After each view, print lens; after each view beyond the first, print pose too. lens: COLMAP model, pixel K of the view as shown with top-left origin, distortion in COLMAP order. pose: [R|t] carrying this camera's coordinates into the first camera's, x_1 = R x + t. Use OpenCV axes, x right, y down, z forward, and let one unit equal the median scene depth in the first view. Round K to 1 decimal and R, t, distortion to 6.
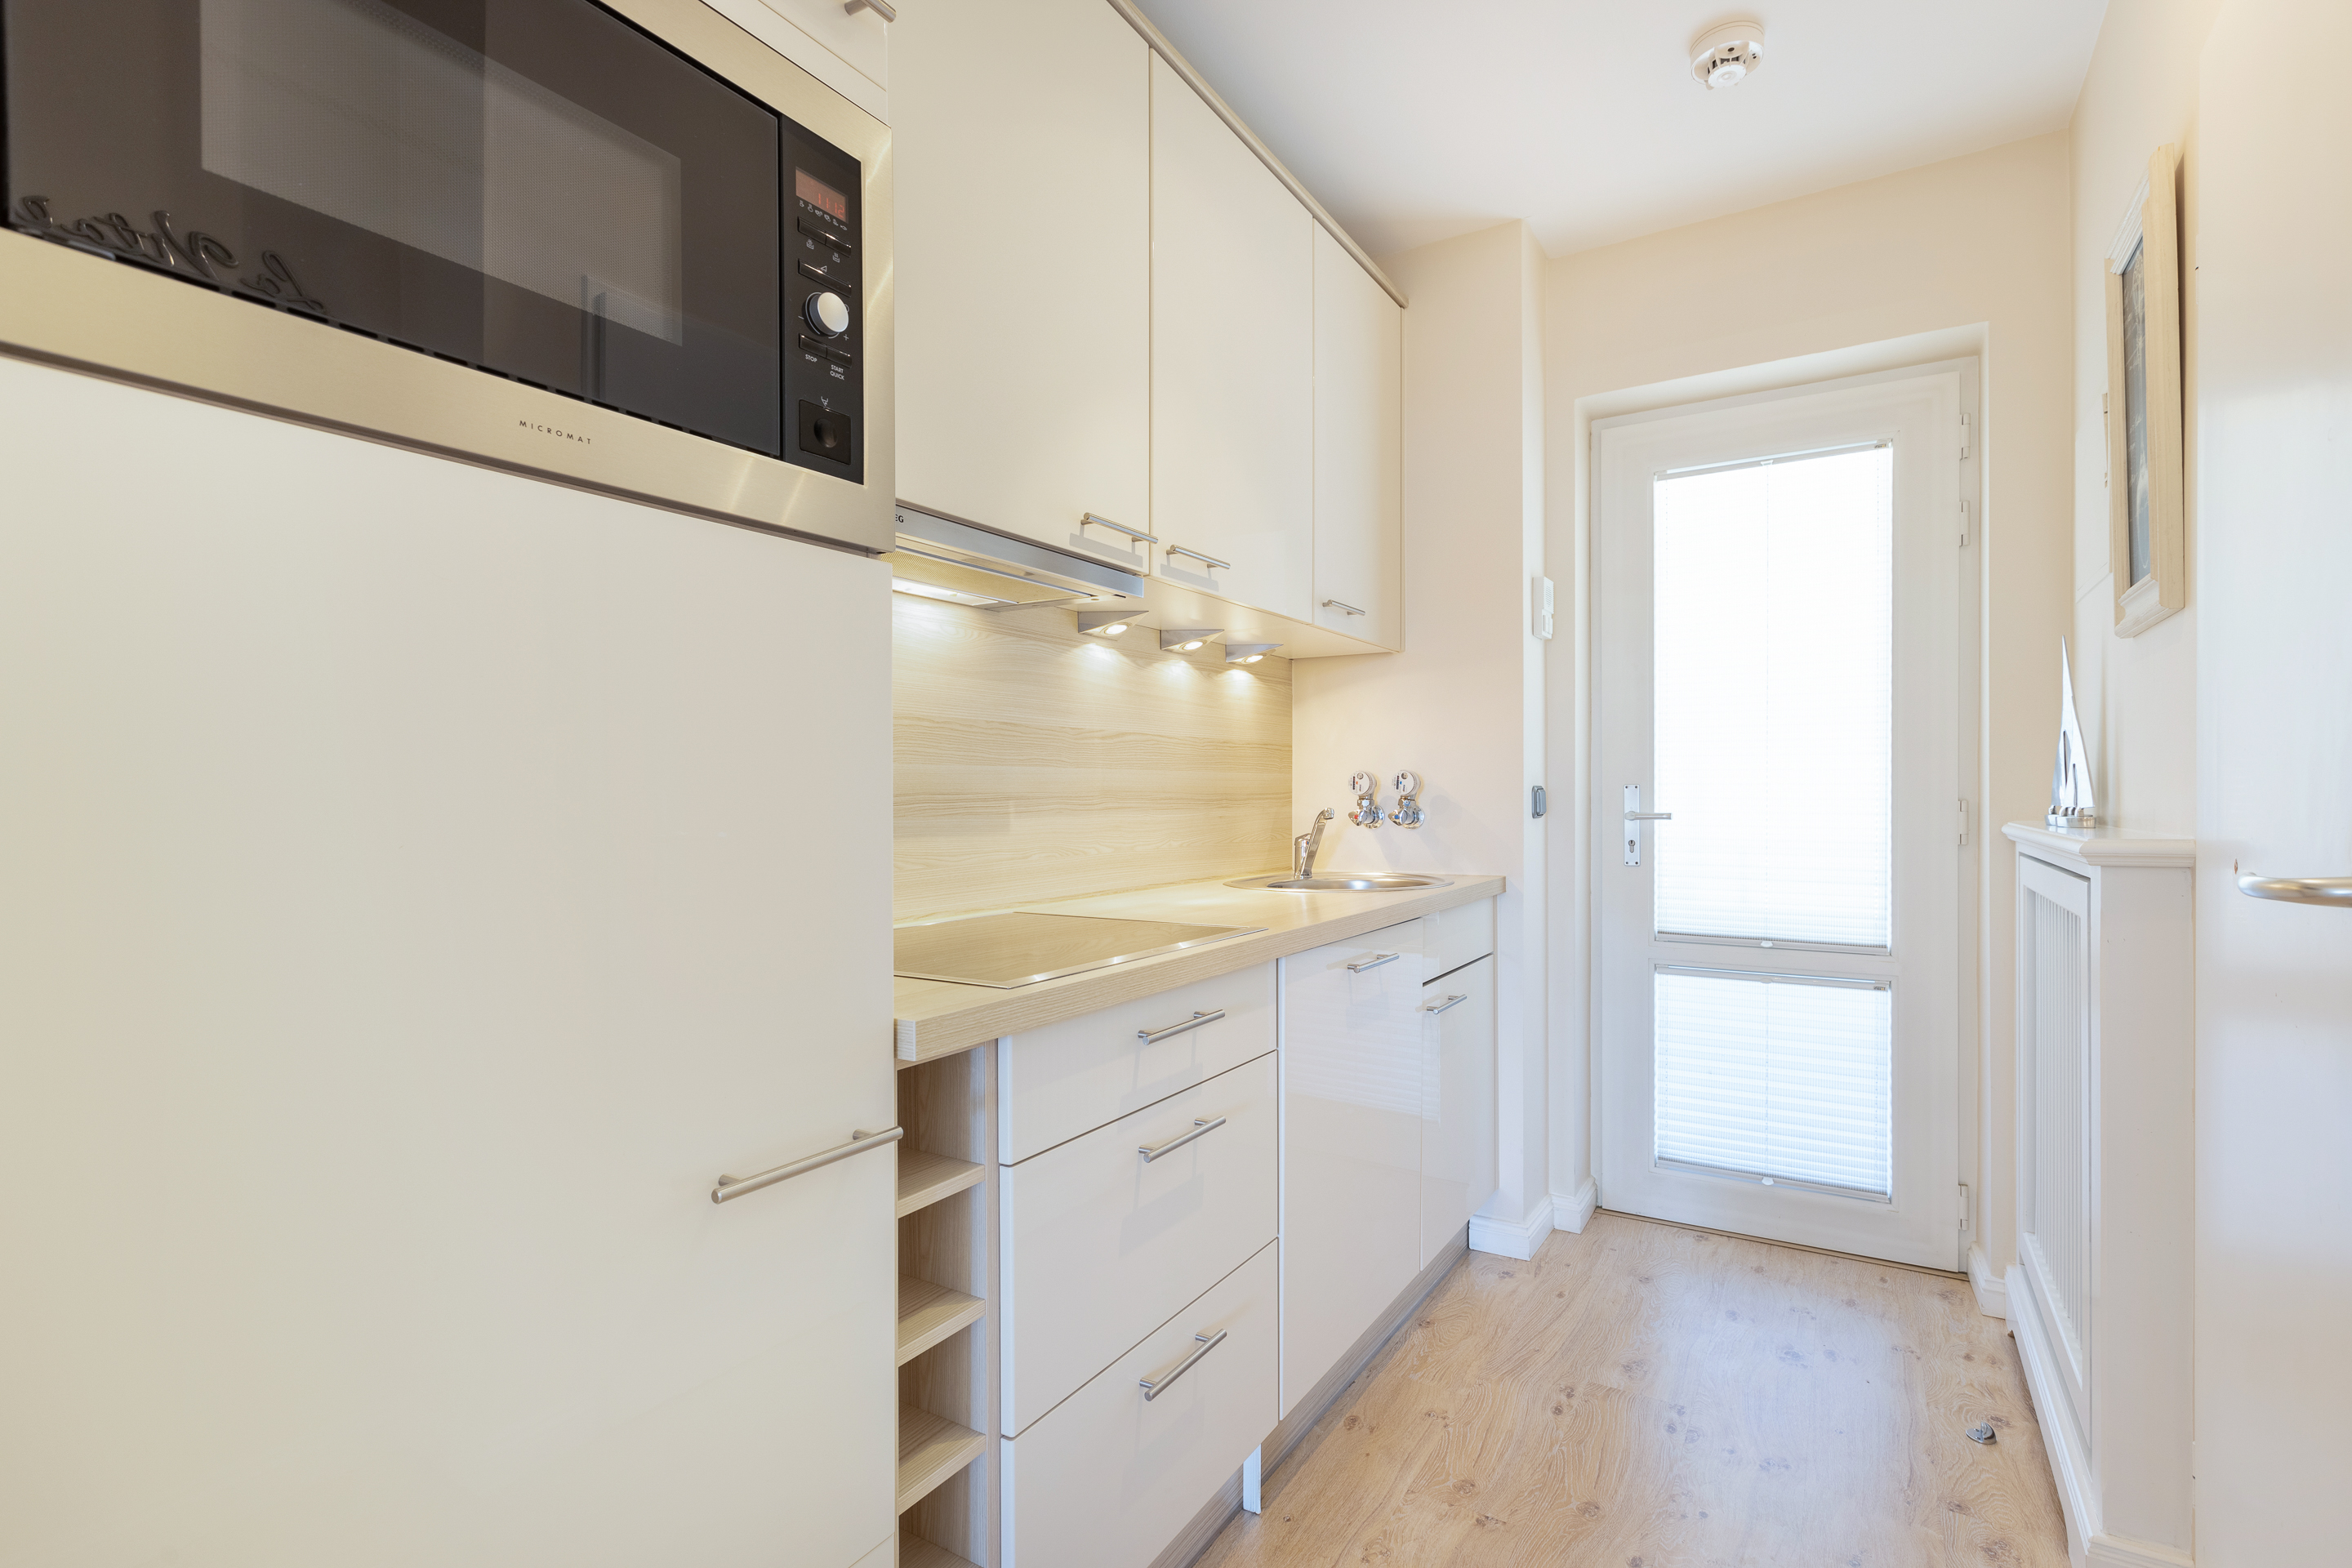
lens RADIAL K [[1058.7, 0, 1186.3], [0, 1058.7, 795.7], [0, 0, 1]] dist [-0.001184, -0.001218]
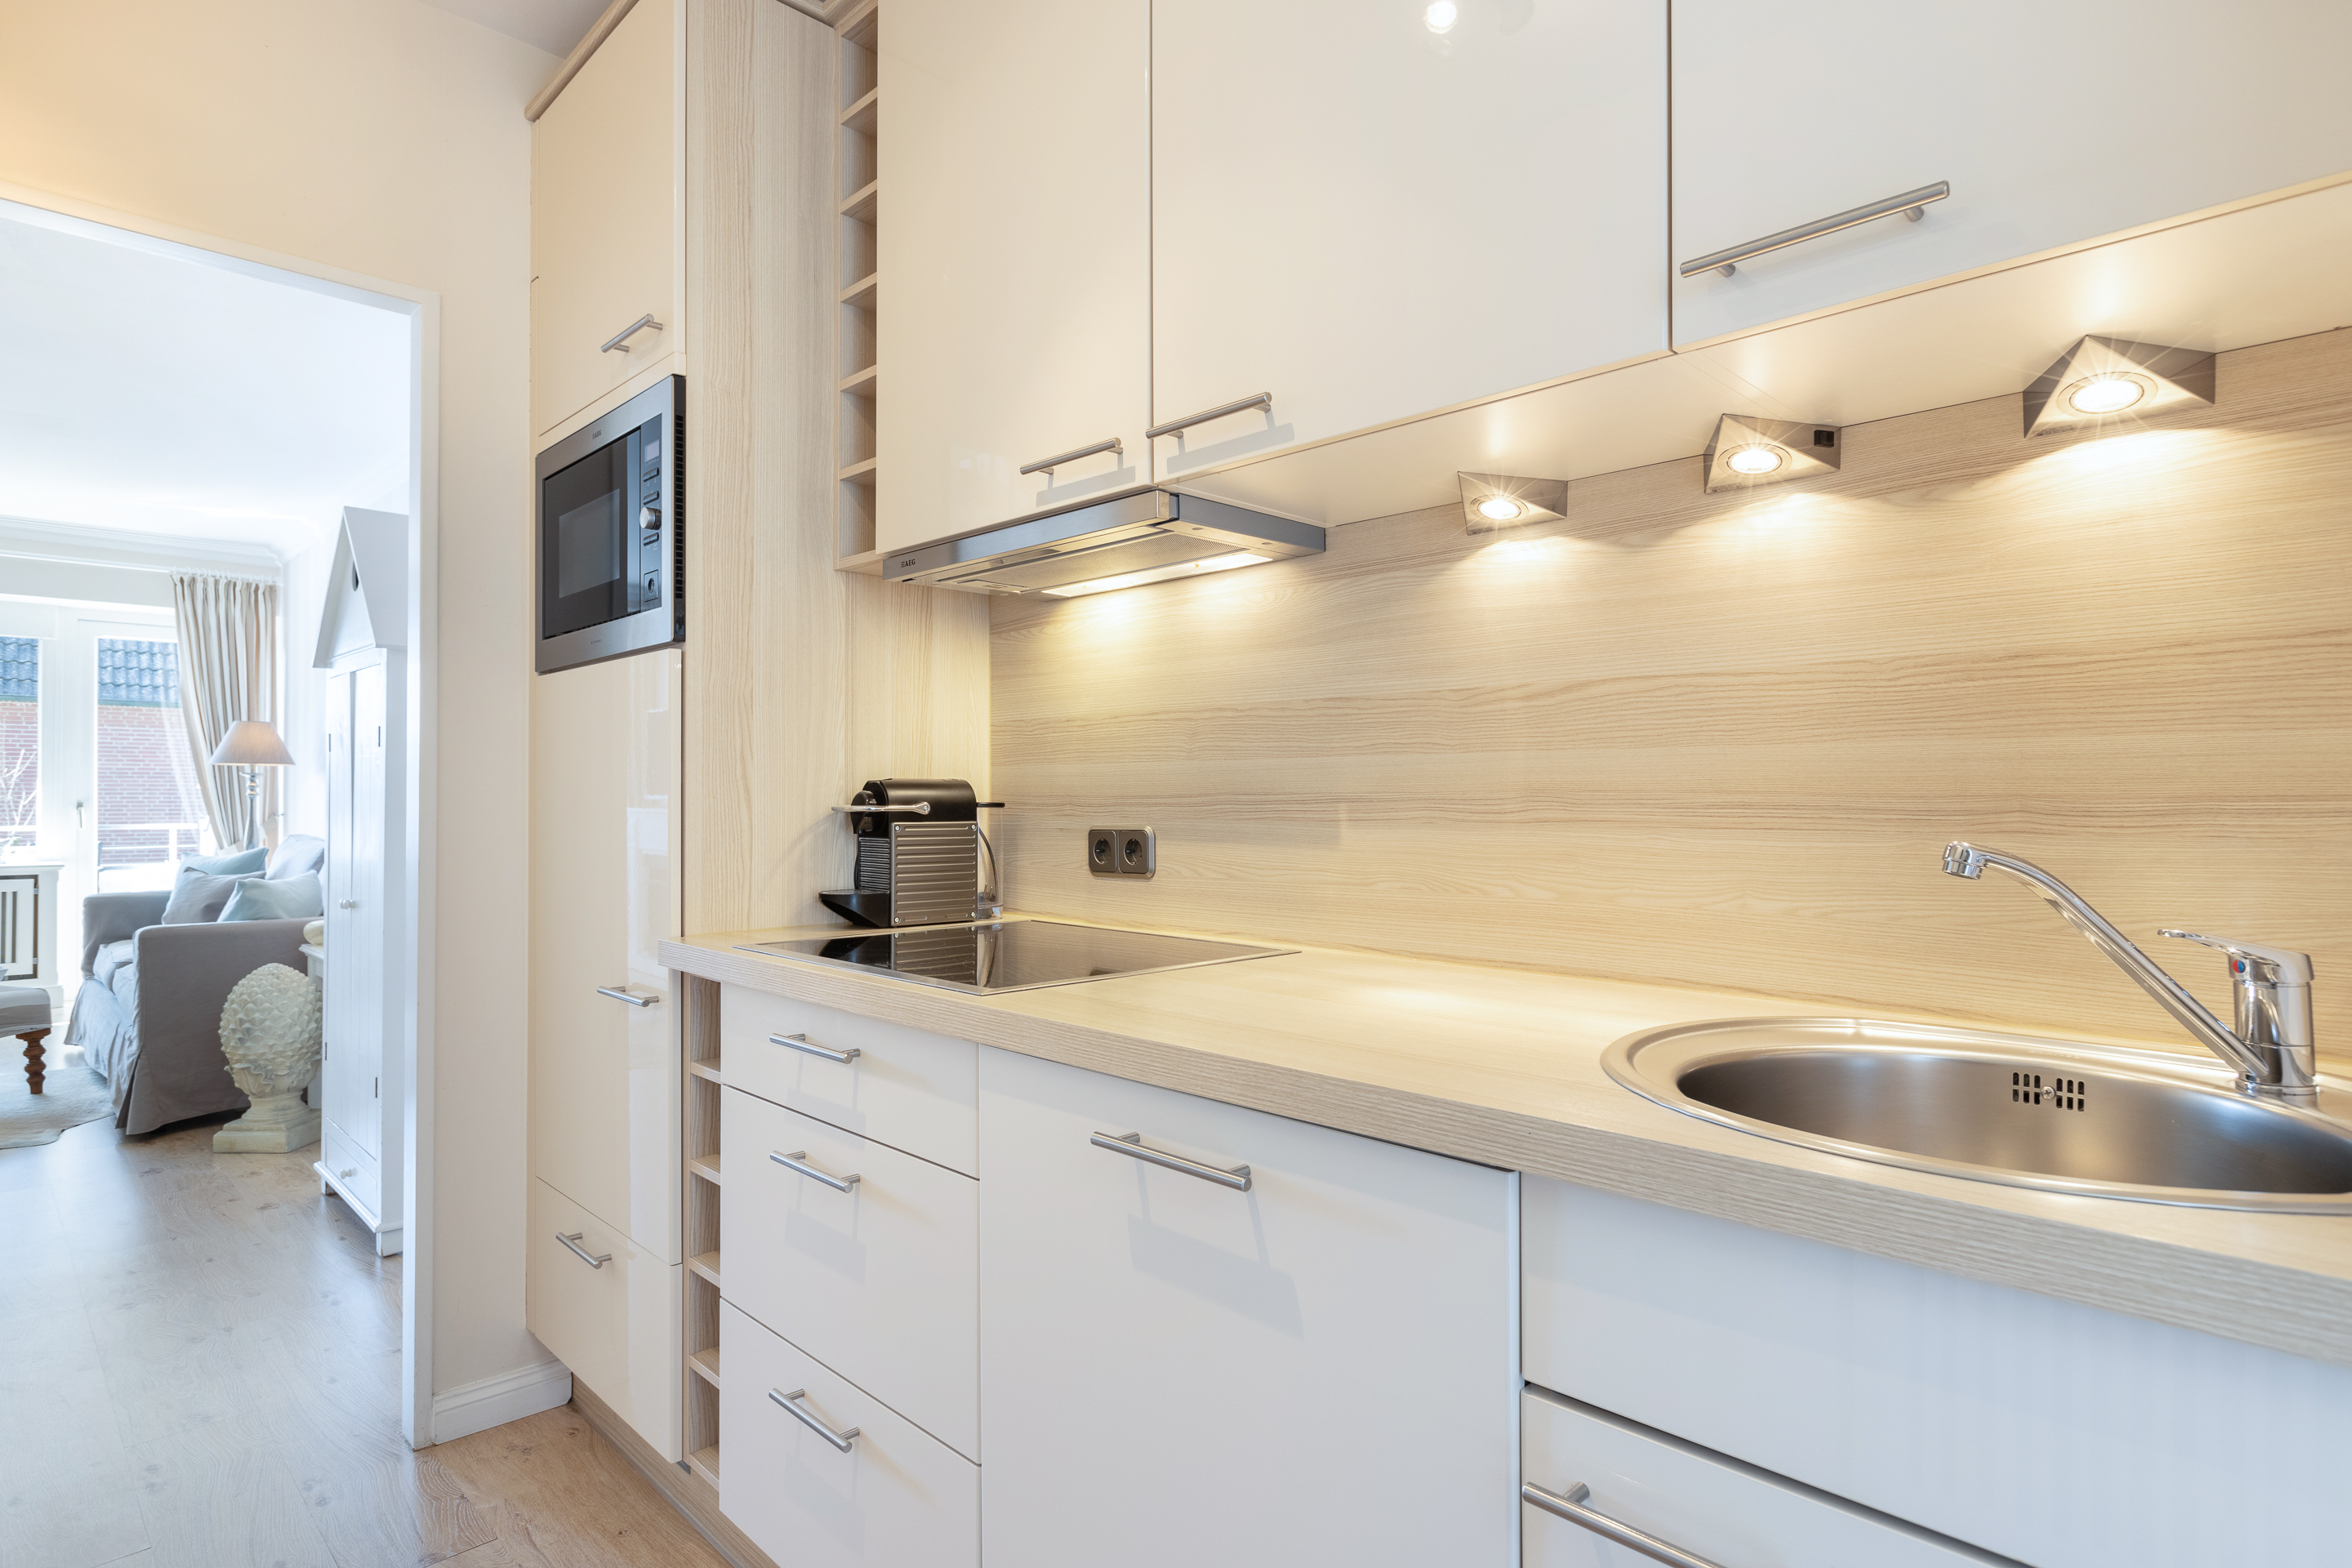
lens RADIAL K [[1208.1, 0, 1188.7], [0, 1208.1, 780.0], [0, 0, 1]] dist [0.006989, -0.002922]
pose [[-0.200449, -0.014899, -0.979591, 0.661956], [-0.007650, 0.999878, -0.013642, 0.000470], [0.979674, 0.004759, -0.200539, 1.049099]]
